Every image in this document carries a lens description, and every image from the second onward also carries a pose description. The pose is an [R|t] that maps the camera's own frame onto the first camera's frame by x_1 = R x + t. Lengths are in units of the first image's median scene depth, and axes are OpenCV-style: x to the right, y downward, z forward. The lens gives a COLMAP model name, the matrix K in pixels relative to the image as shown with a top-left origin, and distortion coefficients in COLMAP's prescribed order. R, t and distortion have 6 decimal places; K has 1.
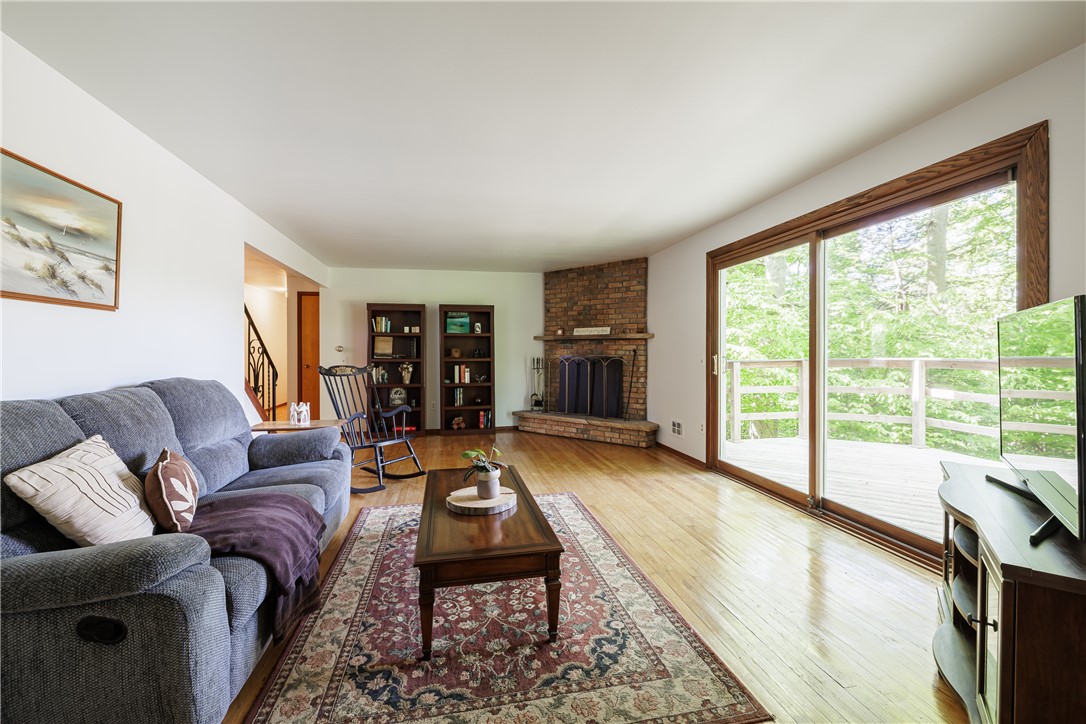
lens RADIAL K [[453.8, 0, 536.5], [0, 453.8, 356.1], [0, 0, 1]] dist [0.000453, -0.000009]
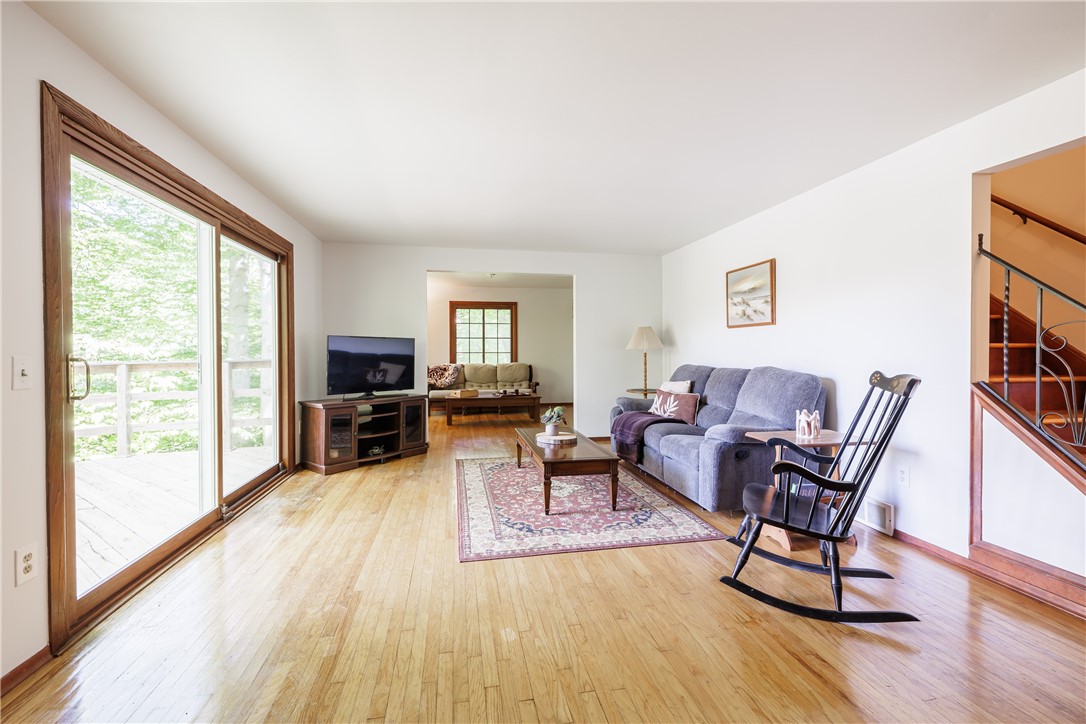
lens RADIAL K [[453.8, 0, 536.5], [0, 453.8, 356.1], [0, 0, 1]] dist [0.000453, -0.000009]
pose [[-0.999969, 0.002156, 0.007637, -0.038779], [0.002302, 0.999815, 0.019118, -0.010421], [-0.007595, 0.019135, -0.999788, 1.687770]]
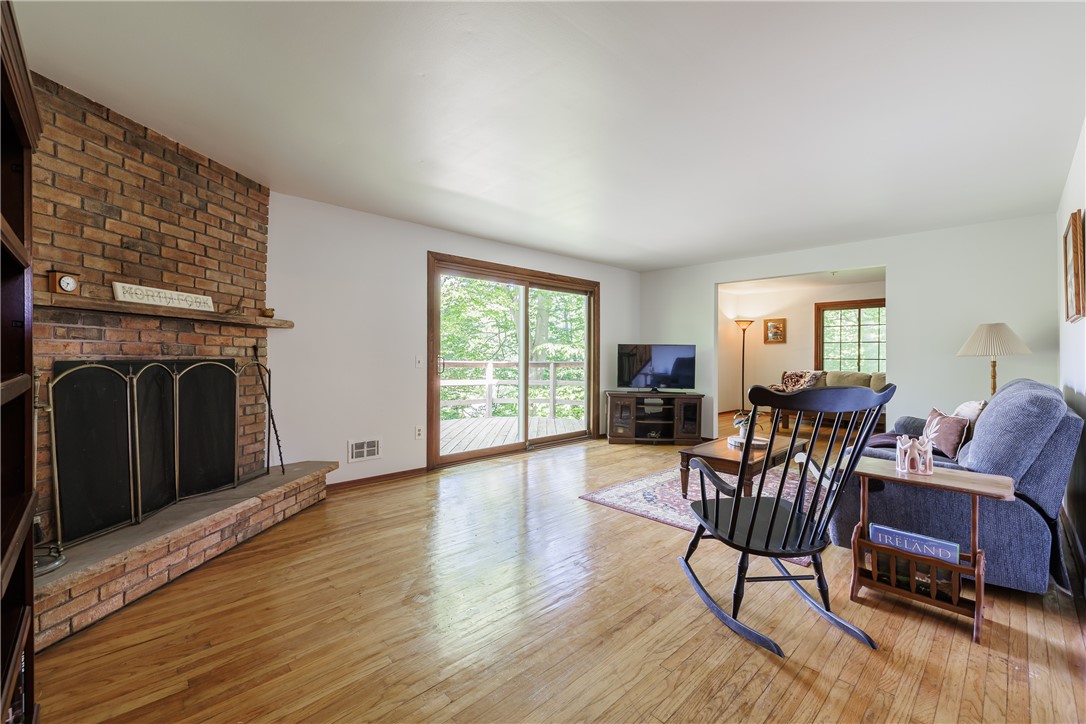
lens RADIAL K [[454.4, 0, 543.0], [0, 454.4, 362.0], [0, 0, 1]] dist [0.000323, -0.000002]
pose [[-0.544456, -0.015140, 0.838653, -0.710072], [-0.000266, 0.999840, 0.017877, -0.008083], [-0.838789, 0.009510, -0.544373, 1.628983]]
